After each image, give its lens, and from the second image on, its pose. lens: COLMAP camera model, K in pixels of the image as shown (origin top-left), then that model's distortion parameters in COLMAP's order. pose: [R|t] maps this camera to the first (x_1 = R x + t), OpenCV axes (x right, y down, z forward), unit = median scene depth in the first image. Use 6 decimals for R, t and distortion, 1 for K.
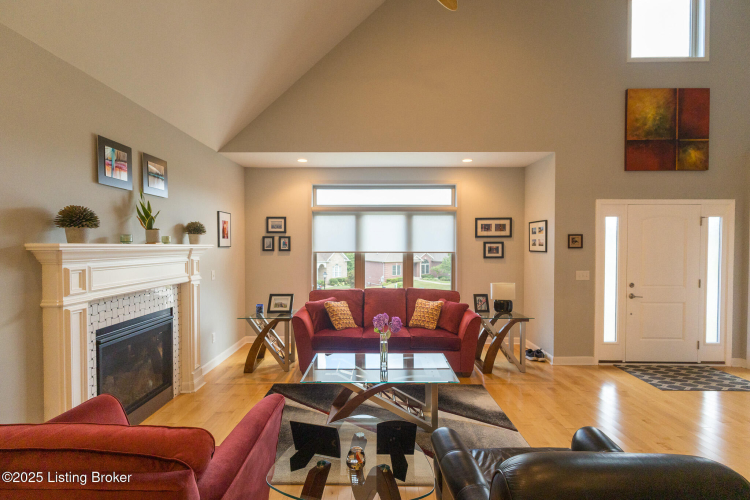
lens RADIAL K [[347.6, 0, 376.1], [0, 347.6, 249.6], [0, 0, 1]] dist [0.009451, 0.000691]
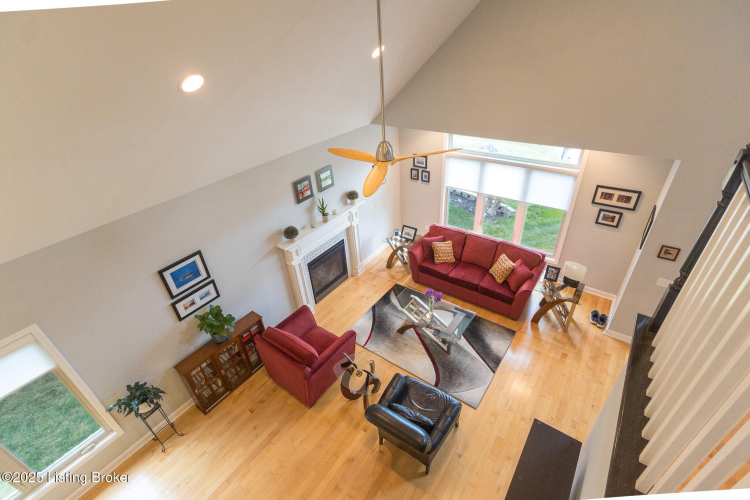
lens RADIAL K [[347.6, 0, 379.2], [0, 347.6, 253.5], [0, 0, 1]] dist [0.009451, 0.000691]
pose [[0.812117, 0.288634, -0.507106, 0.394076], [0.043190, 0.836965, 0.545550, -0.569962], [0.581894, -0.464952, 0.667247, -0.122747]]
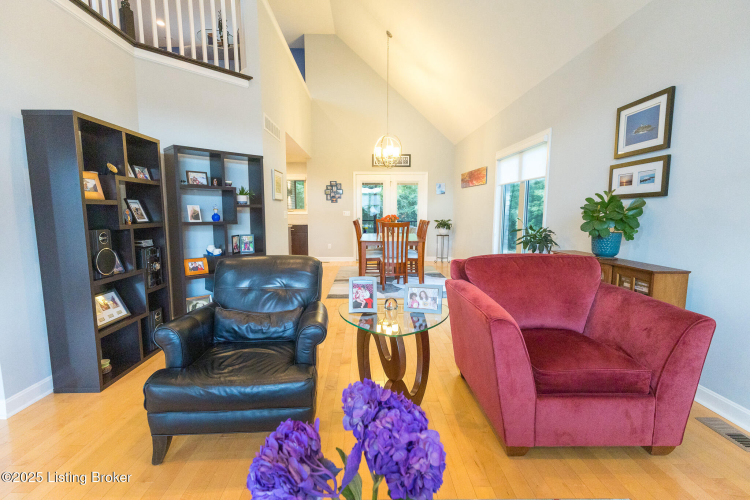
lens RADIAL K [[347.6, 0, 372.3], [0, 347.6, 250.7], [0, 0, 1]] dist [0.009451, 0.000691]
pose [[-0.999466, 0.004701, -0.032322, 0.018356], [0.000564, 0.991927, 0.126810, 0.060375], [0.032657, 0.126725, -0.991400, 0.726244]]
